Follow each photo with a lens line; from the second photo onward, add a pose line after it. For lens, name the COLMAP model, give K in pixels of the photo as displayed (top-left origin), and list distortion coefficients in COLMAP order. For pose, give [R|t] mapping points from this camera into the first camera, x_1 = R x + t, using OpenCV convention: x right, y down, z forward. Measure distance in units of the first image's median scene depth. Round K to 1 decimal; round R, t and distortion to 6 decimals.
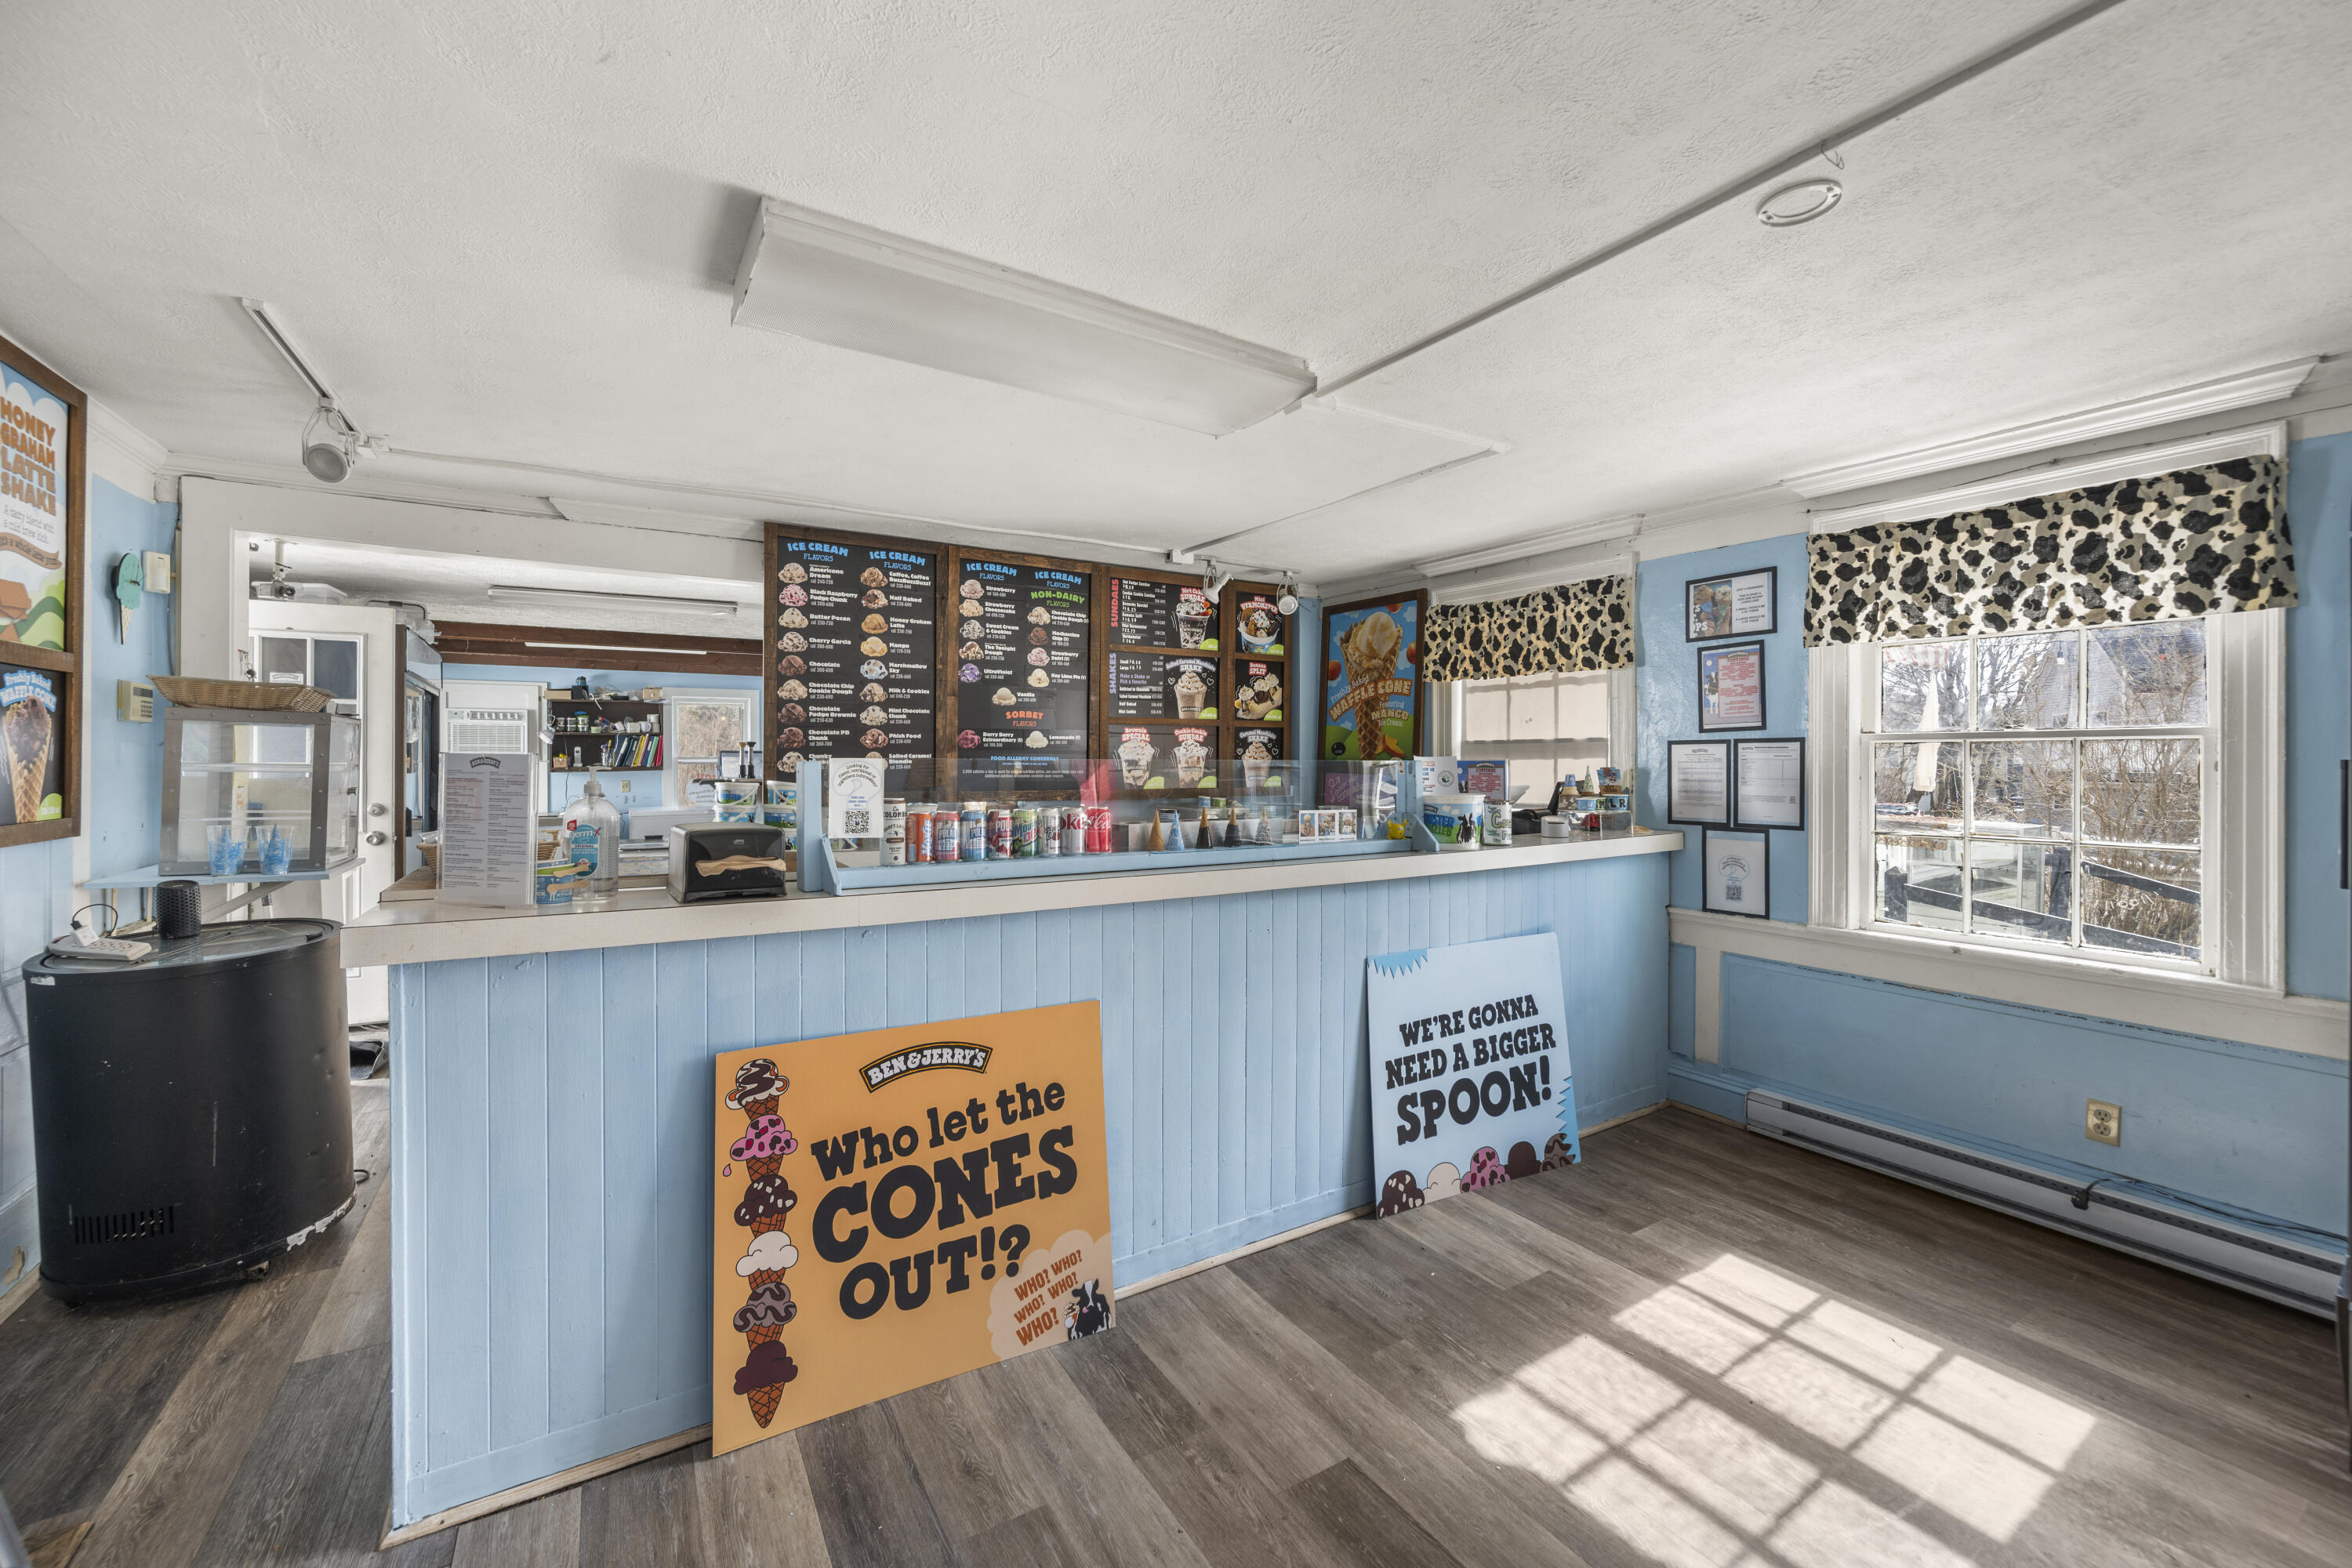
lens RADIAL K [[928.0, 0, 1175.4], [0, 928.0, 759.1], [0, 0, 1]] dist [0.000343, 0.000217]
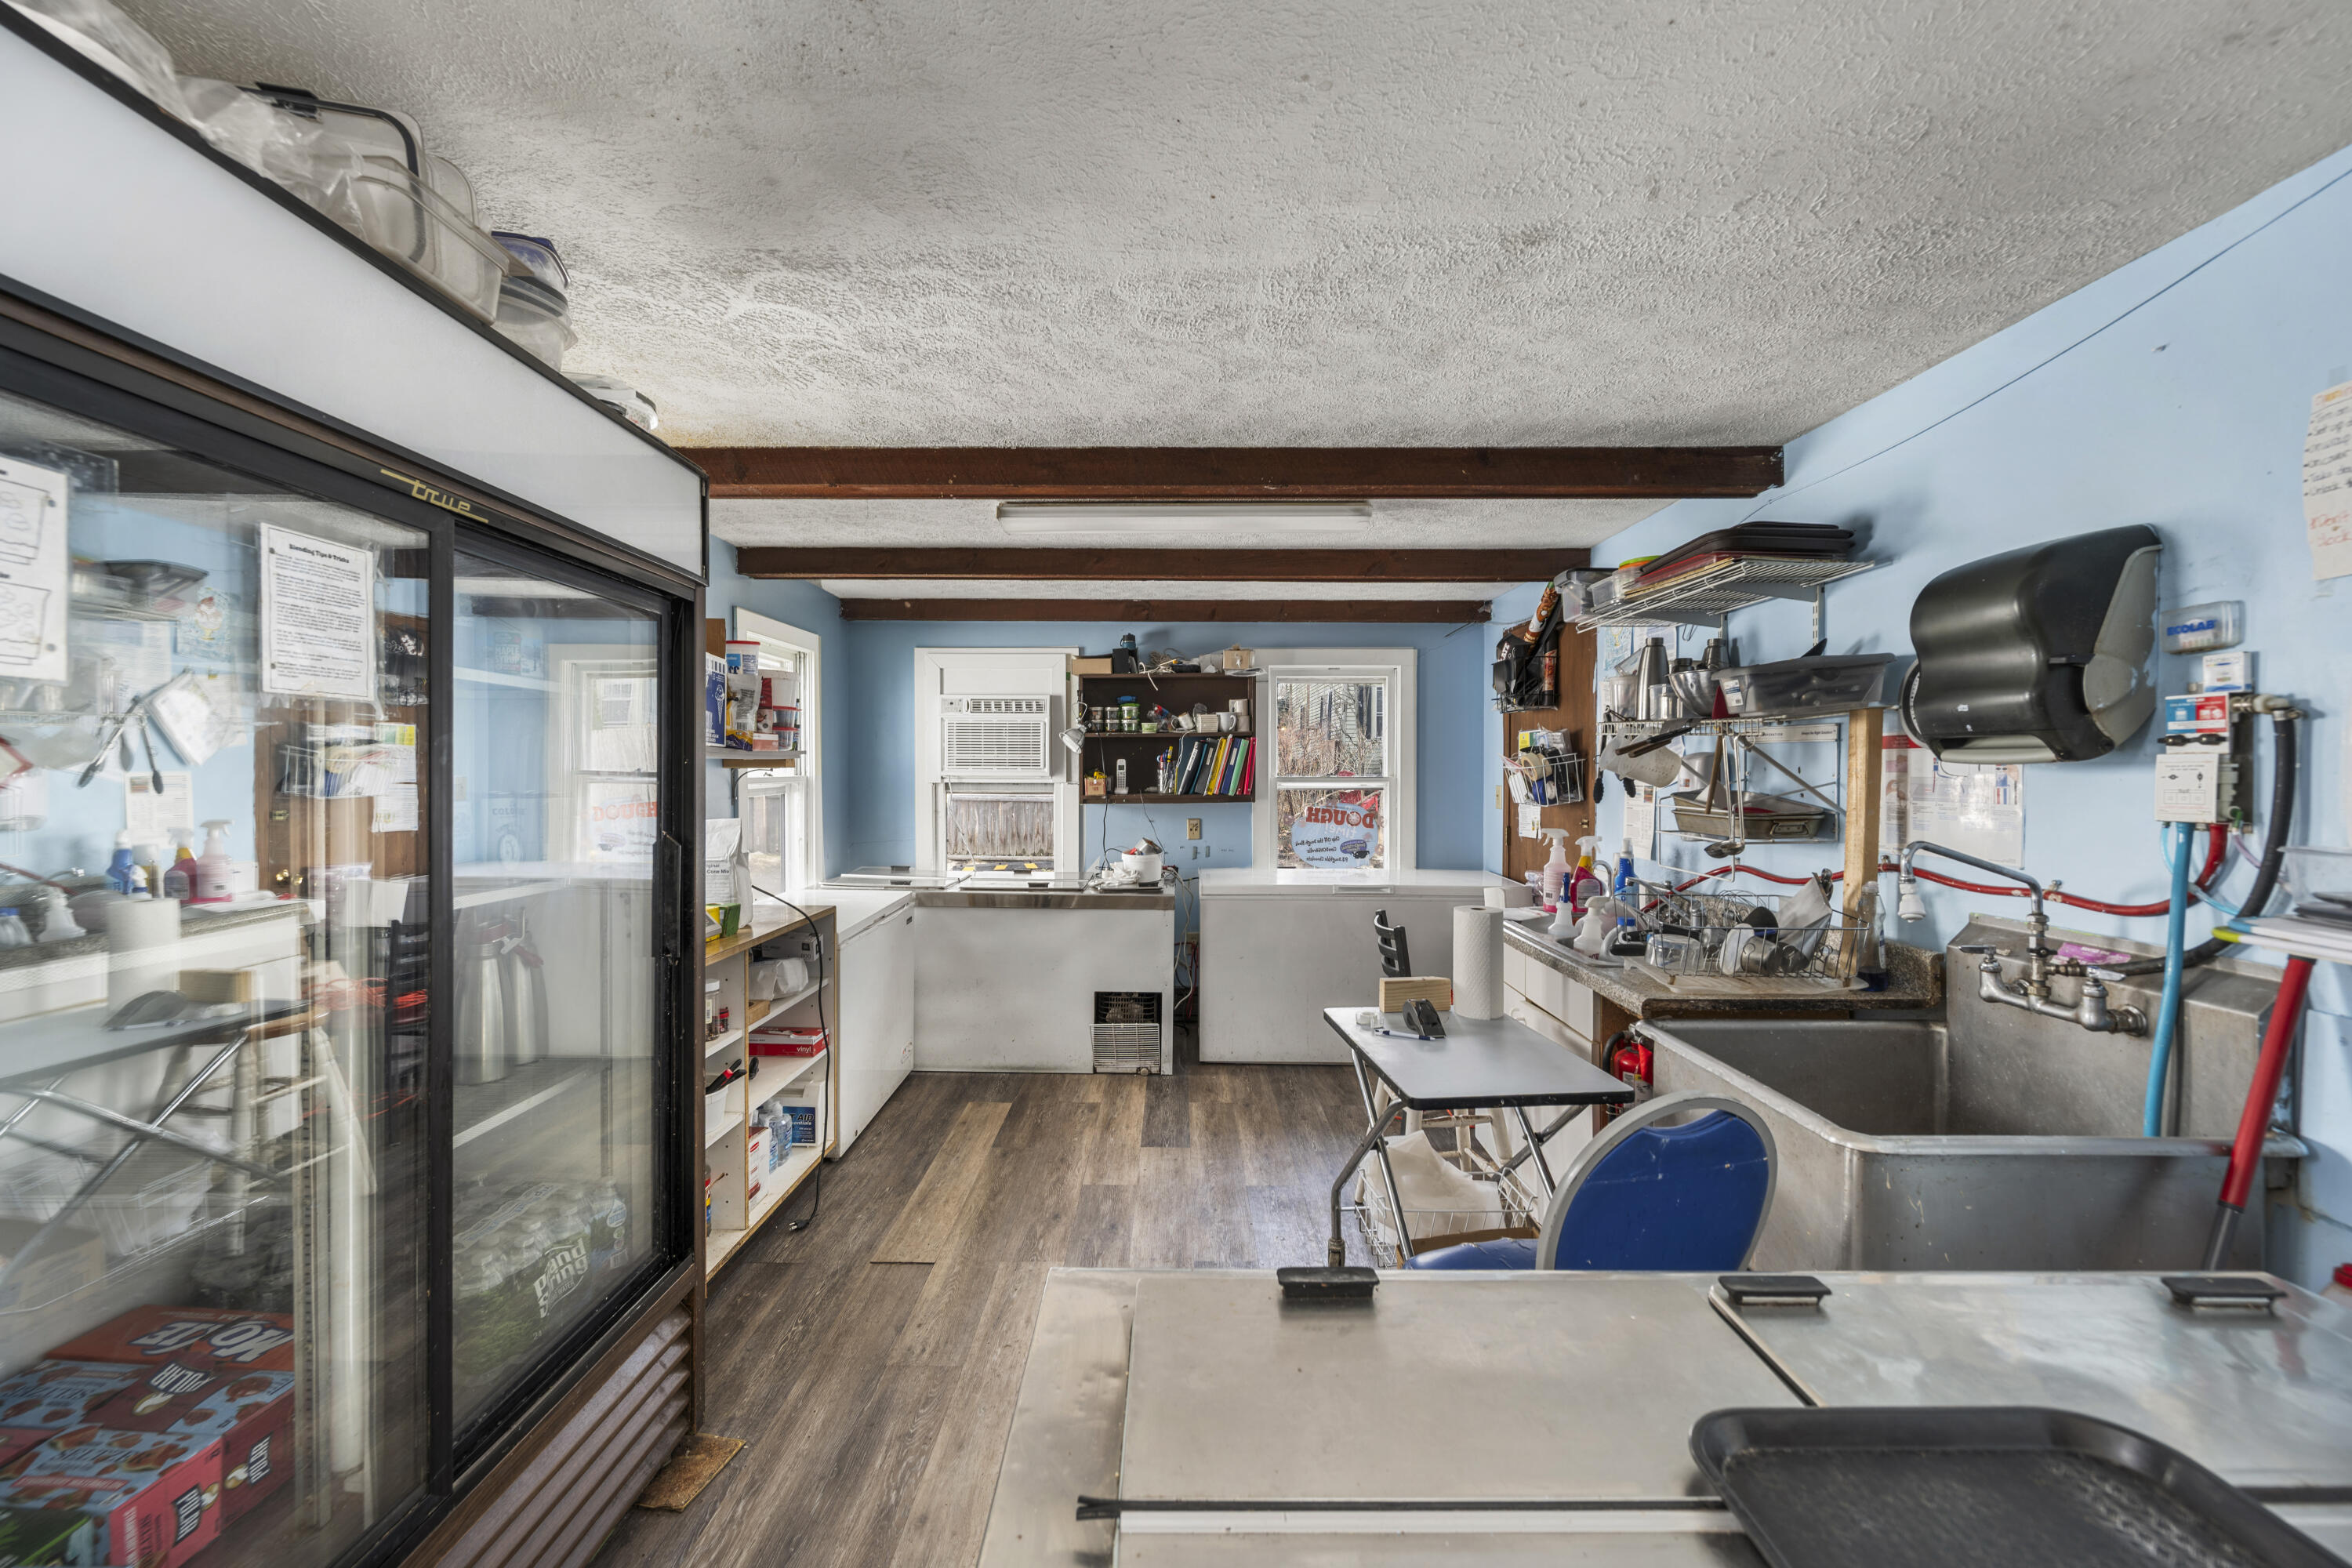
lens RADIAL K [[928.0, 0, 1169.2], [0, 928.0, 781.7], [0, 0, 1]] dist [0.000343, 0.000217]
pose [[0.844201, 0.011679, -0.535899, -0.617403], [-0.006040, 0.999906, 0.012276, -0.012481], [0.535993, -0.007126, 0.844193, 1.048861]]
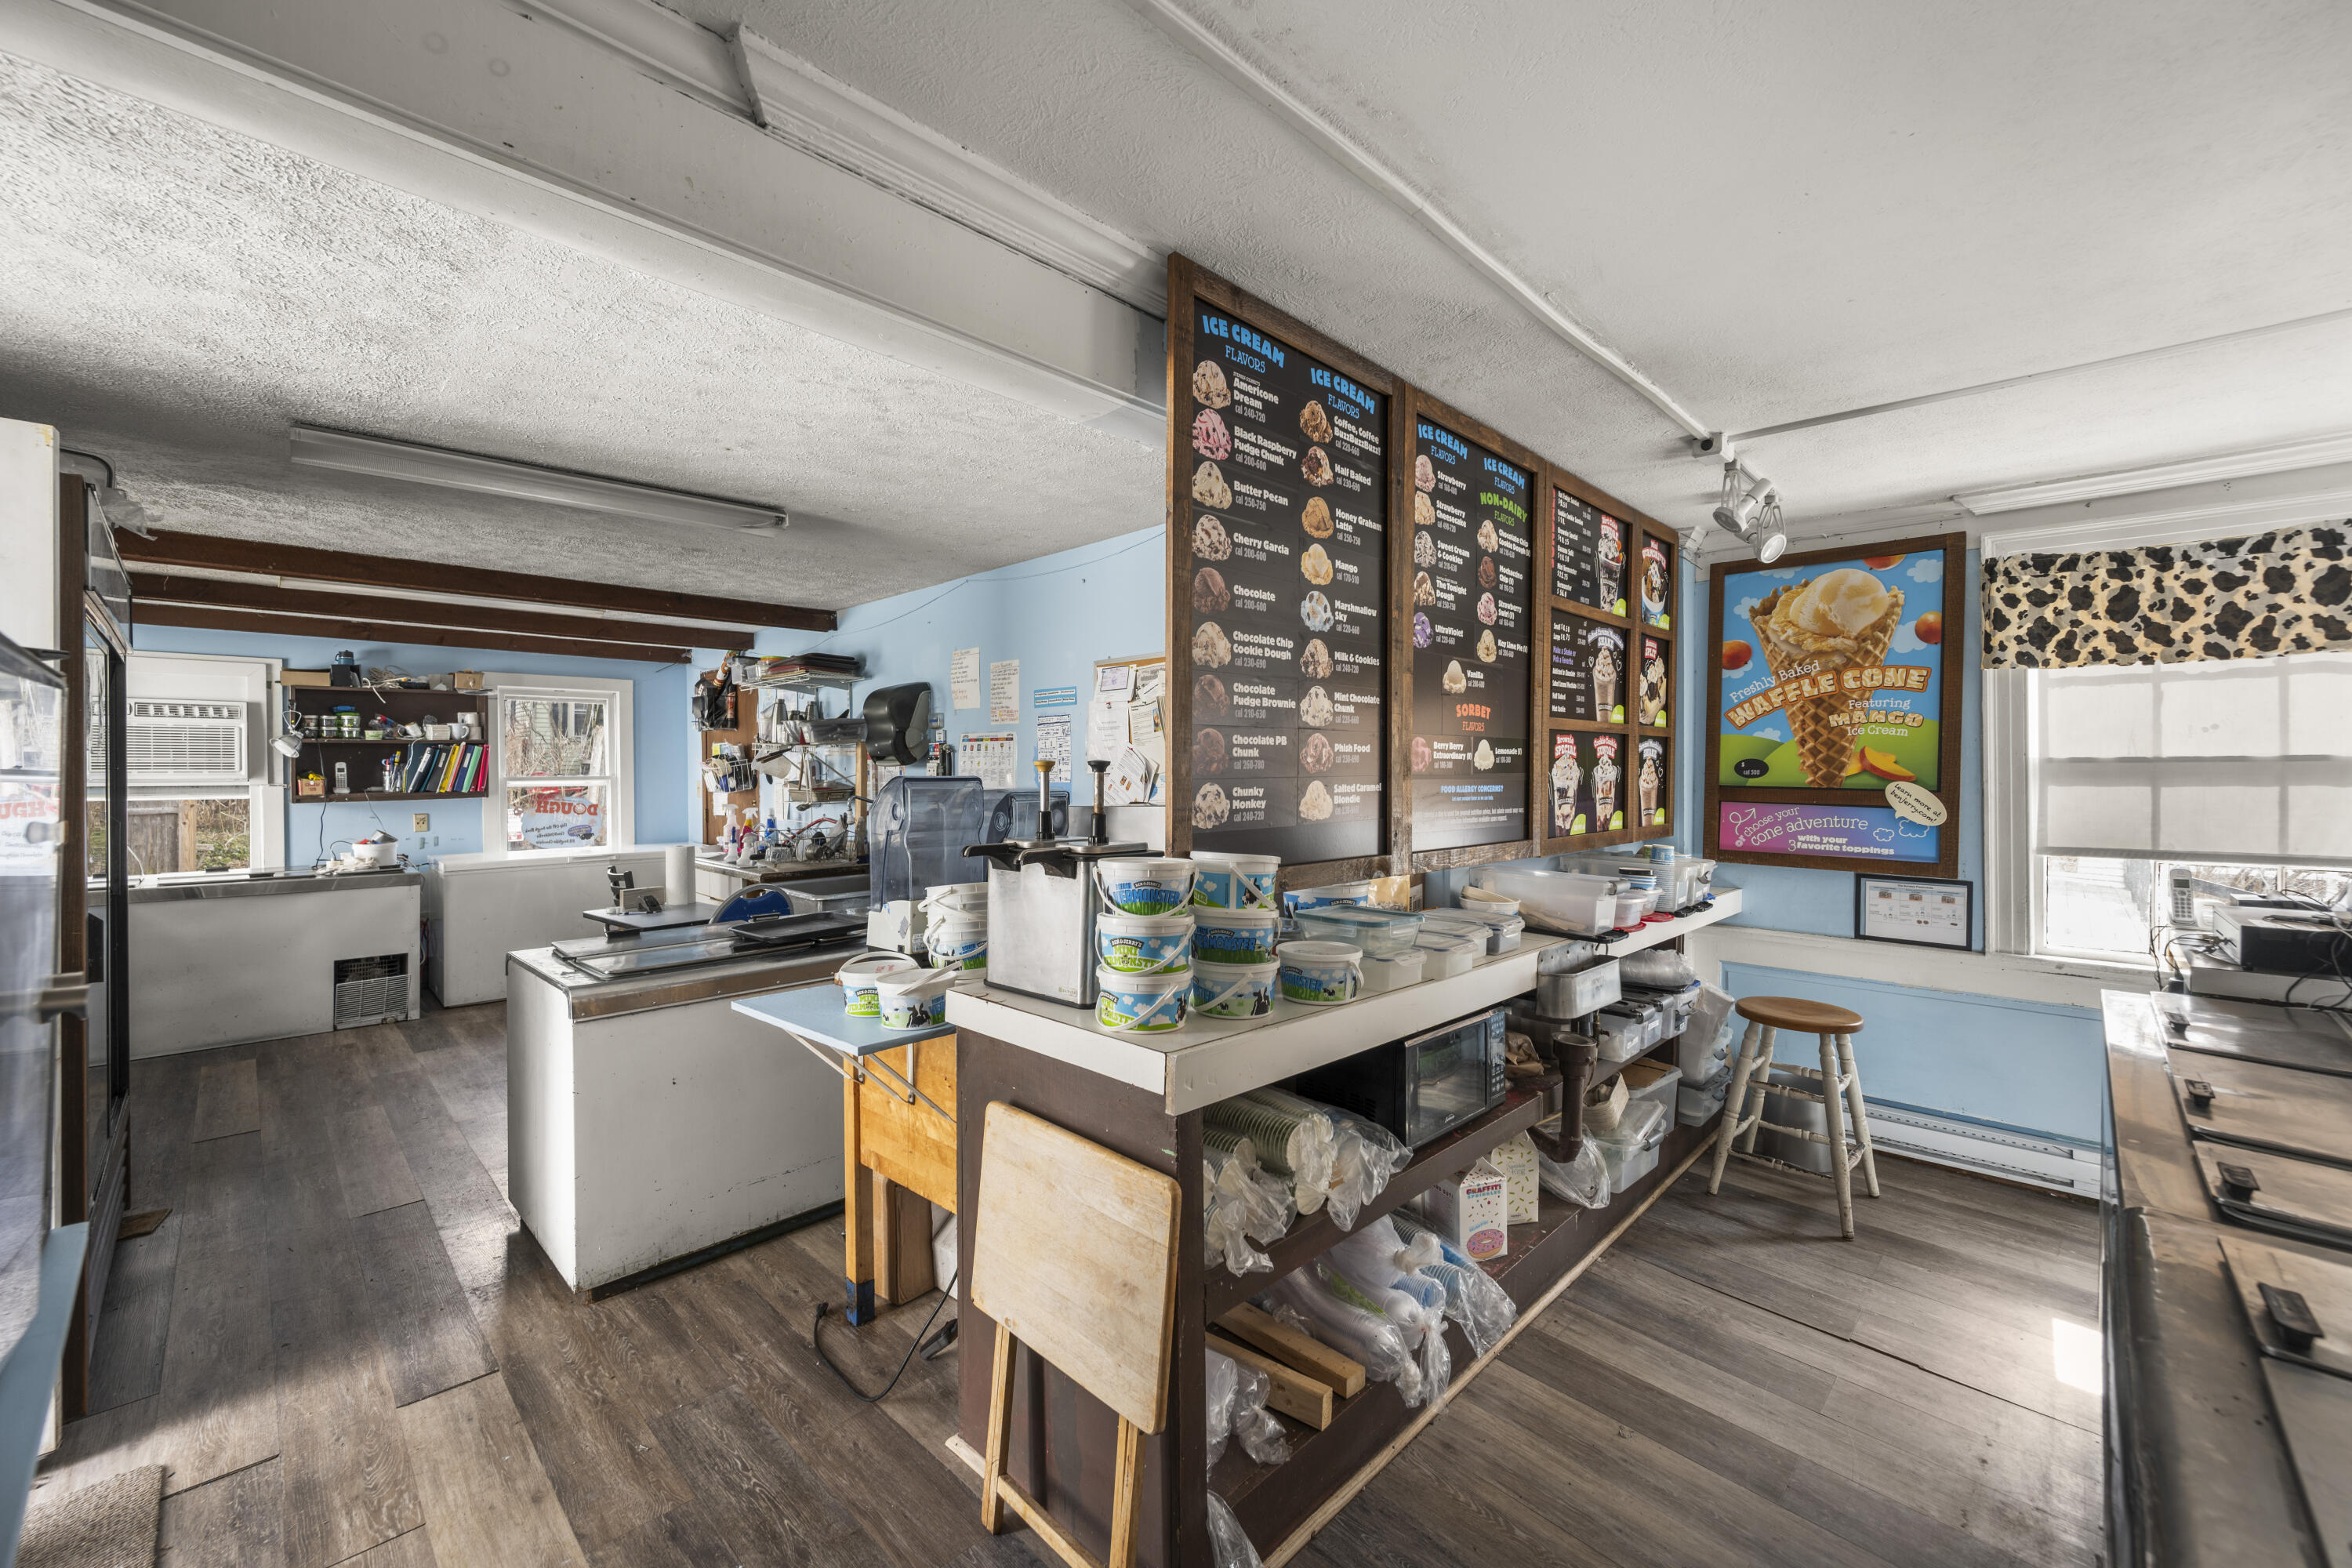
lens RADIAL K [[928.0, 0, 1177.0], [0, 928.0, 777.2], [0, 0, 1]] dist [0.000343, 0.000217]
pose [[0.972289, -0.003967, 0.233750, -0.463774], [0.002356, 0.999972, 0.007172, -0.011927], [-0.233772, -0.006422, 0.972270, 0.492933]]
